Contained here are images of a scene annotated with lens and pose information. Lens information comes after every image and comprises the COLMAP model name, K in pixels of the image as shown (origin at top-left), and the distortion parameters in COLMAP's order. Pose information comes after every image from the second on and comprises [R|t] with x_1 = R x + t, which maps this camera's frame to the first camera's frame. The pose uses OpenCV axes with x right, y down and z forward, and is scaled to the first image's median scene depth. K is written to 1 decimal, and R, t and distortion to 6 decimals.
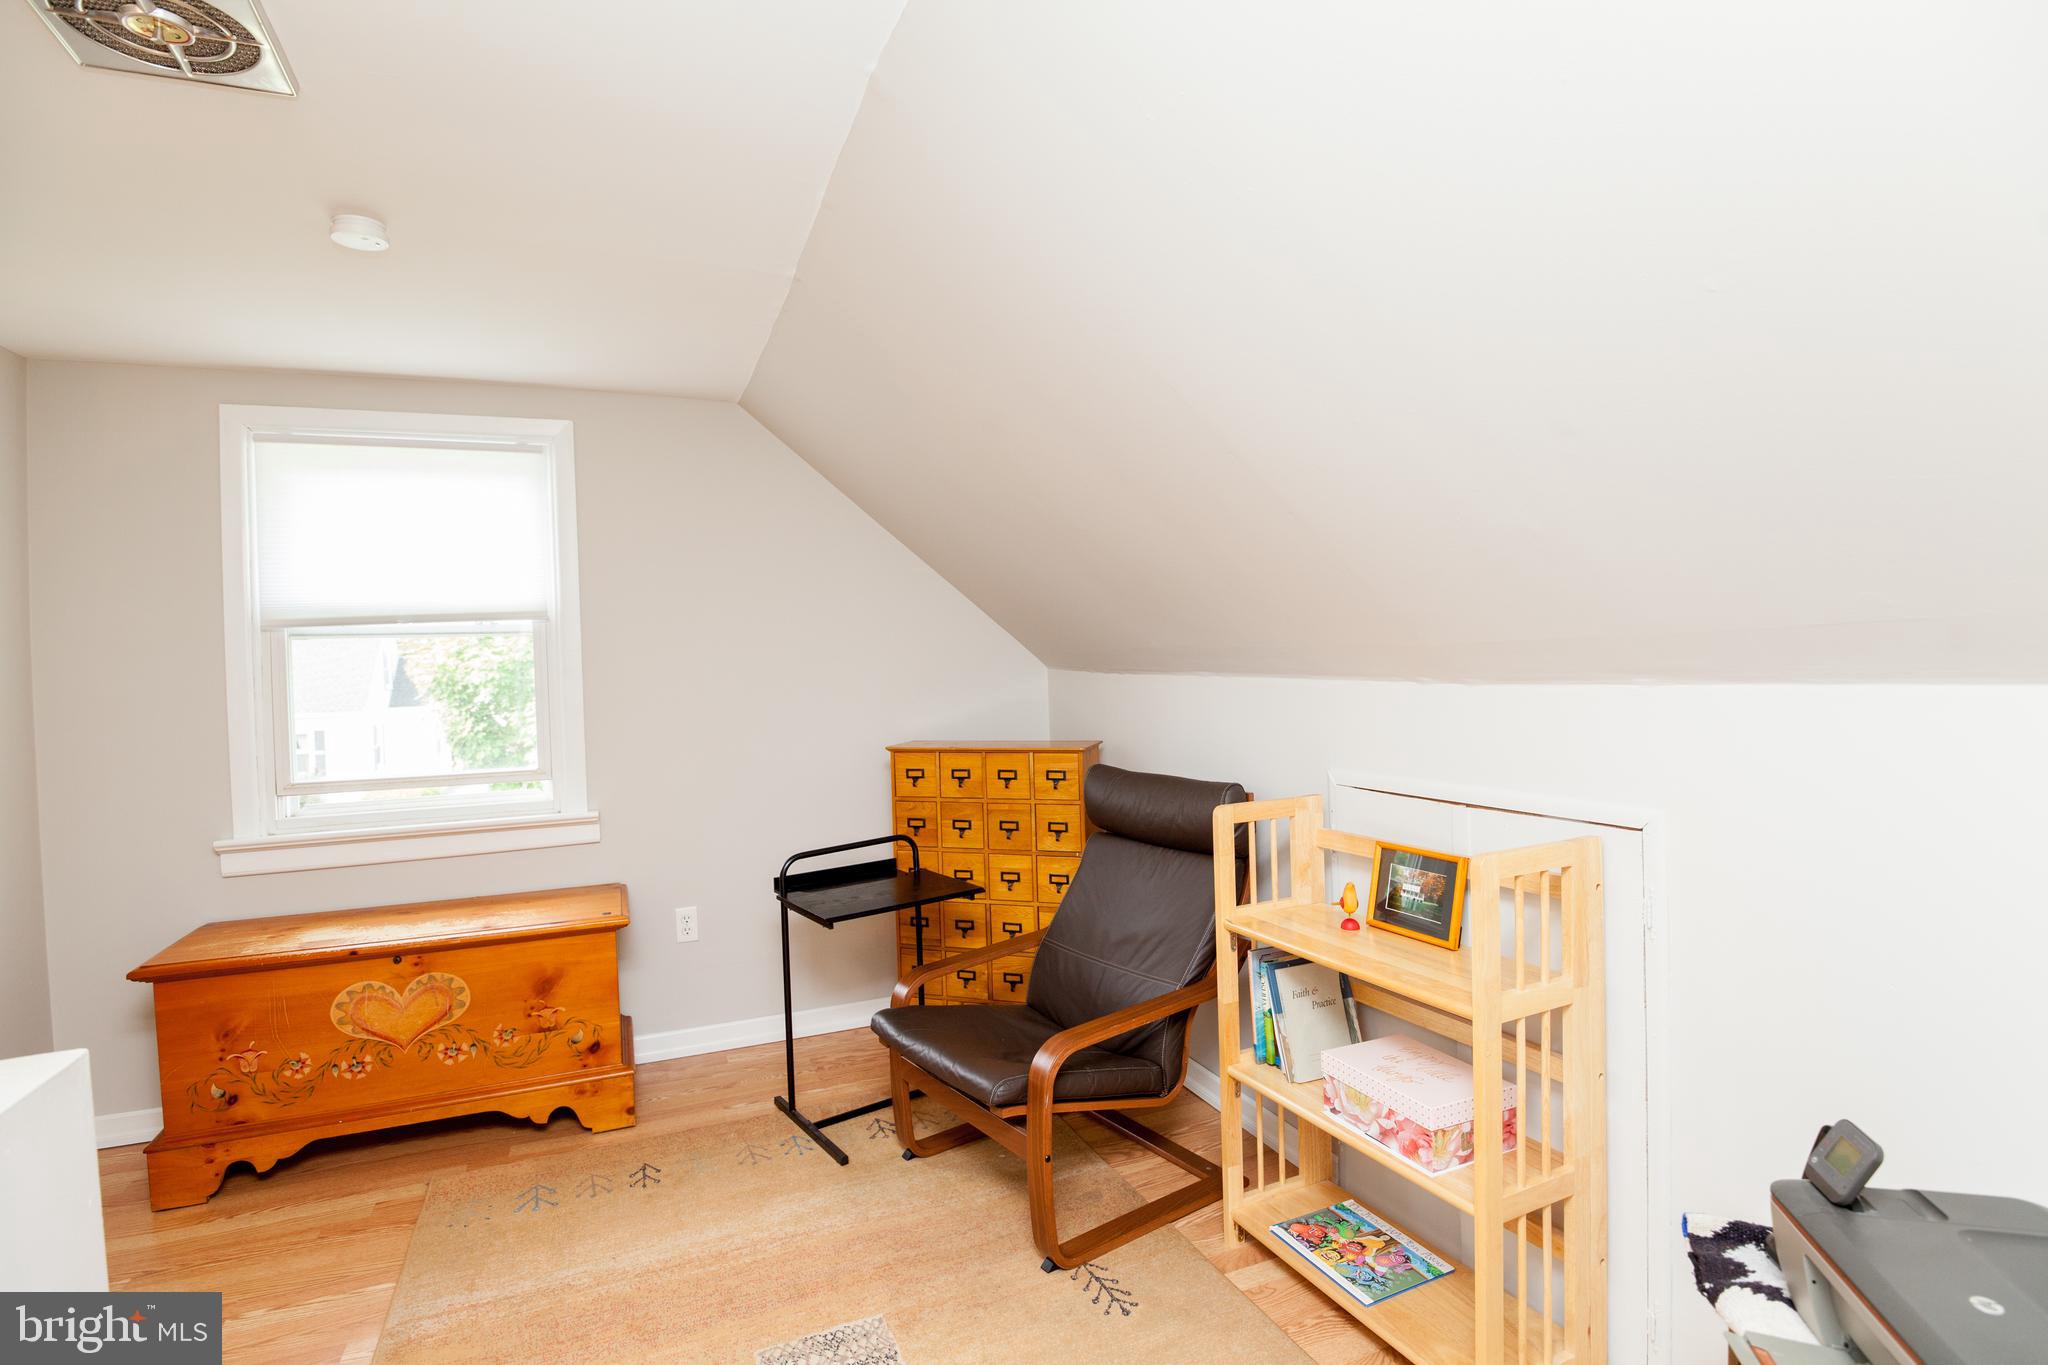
lens RADIAL K [[995.8, 0, 1033.7], [0, 995.8, 679.1], [0, 0, 1]] dist [-0.022786, -0.005825]
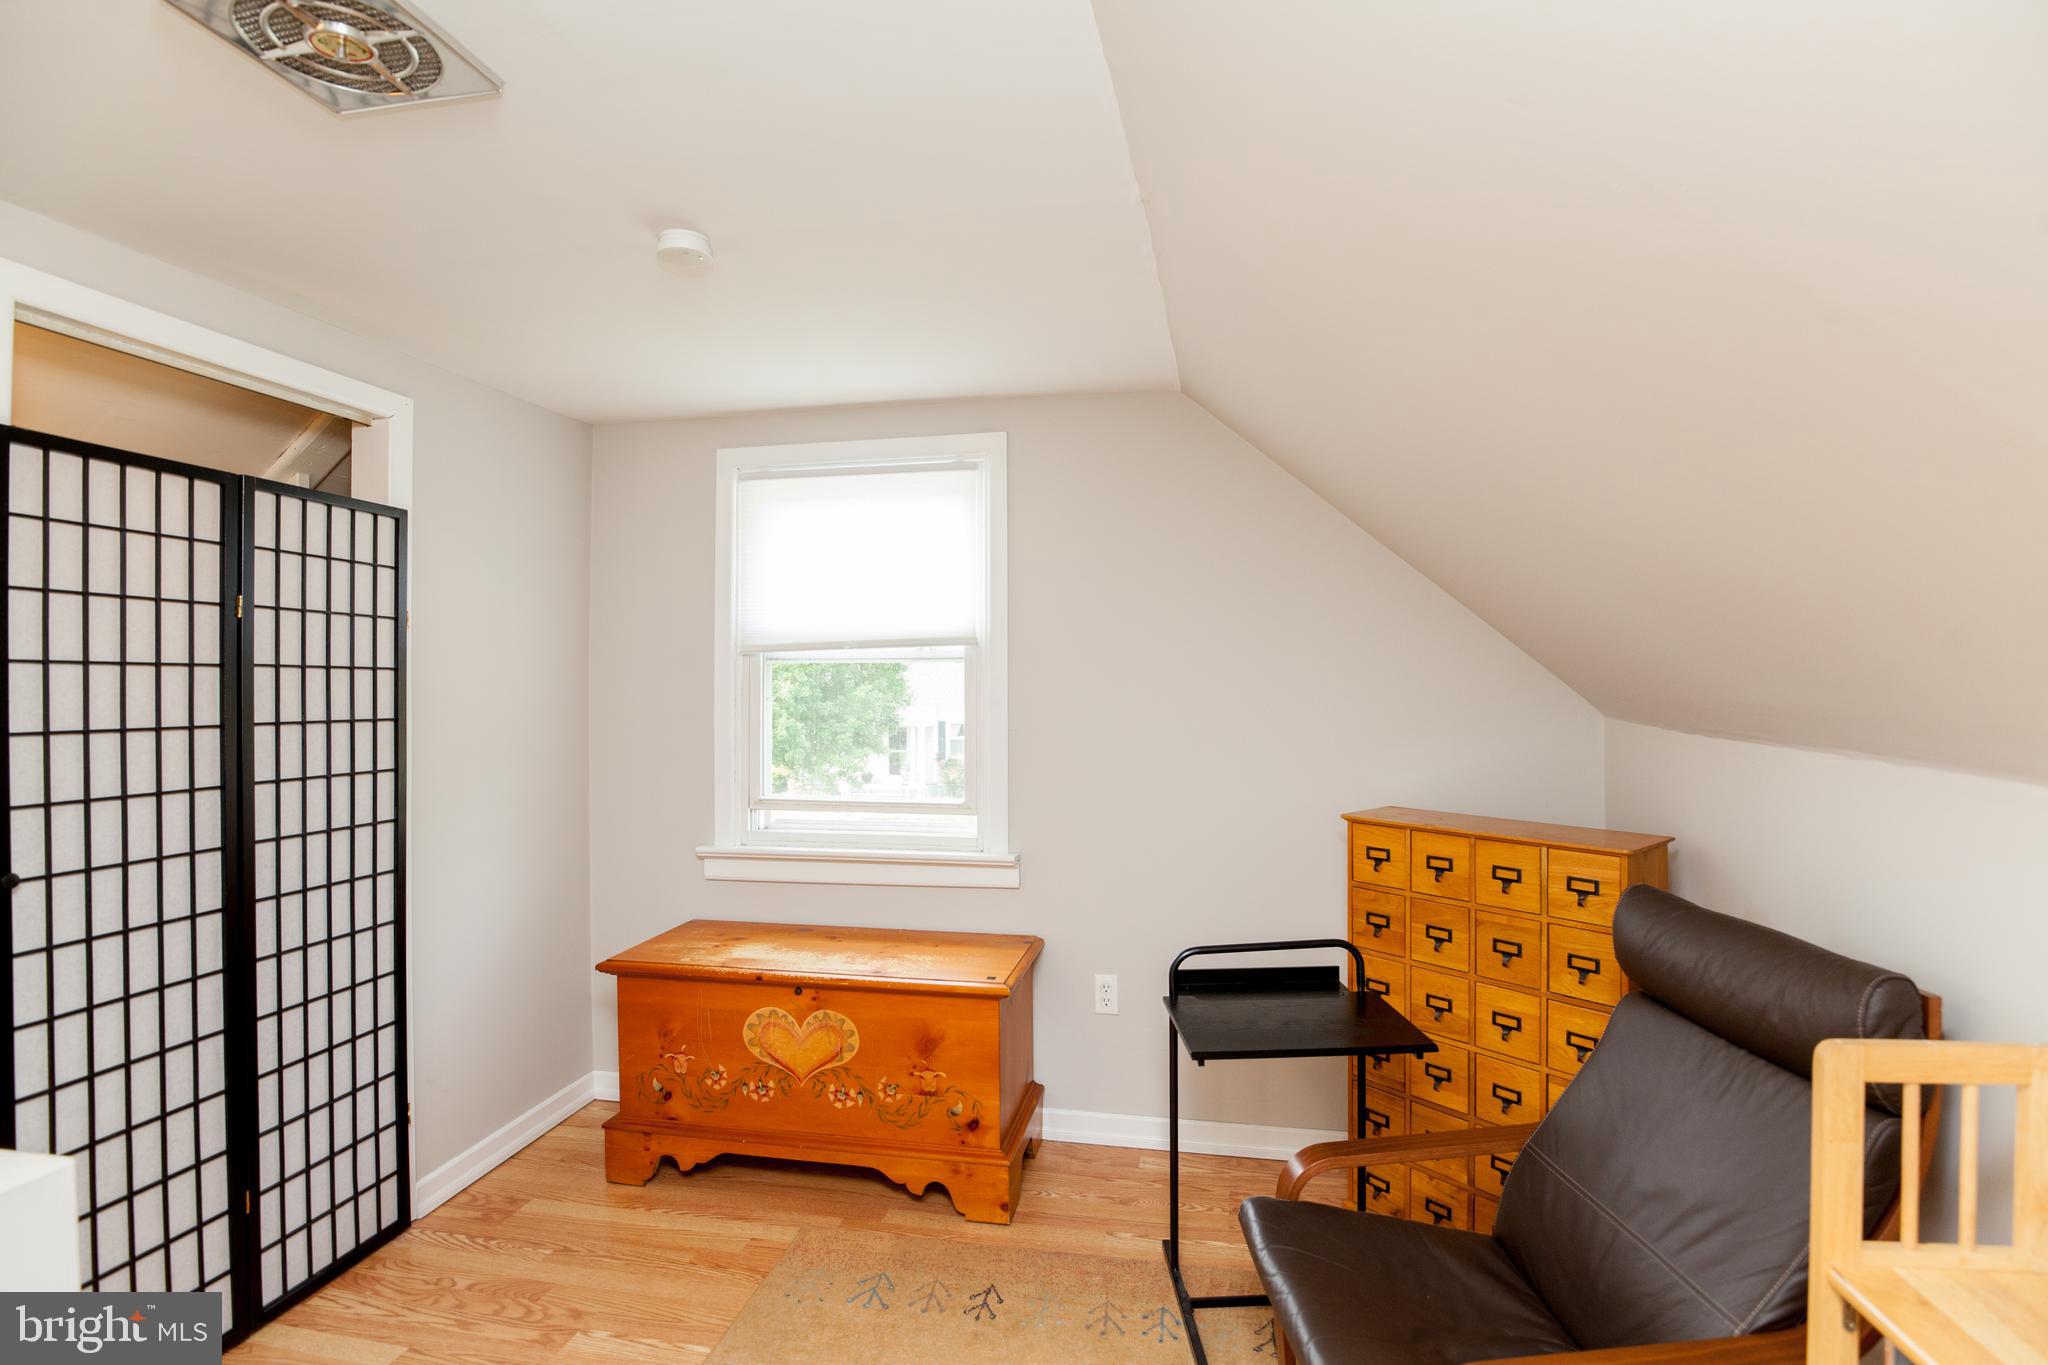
lens RADIAL K [[995.8, 0, 1033.7], [0, 995.8, 679.1], [0, 0, 1]] dist [-0.022786, -0.005825]
pose [[0.828802, 0.026010, -0.558937, 0.095229], [-0.030333, 0.999539, 0.001534, -0.035780], [0.558720, 0.015683, 0.829208, 0.279028]]
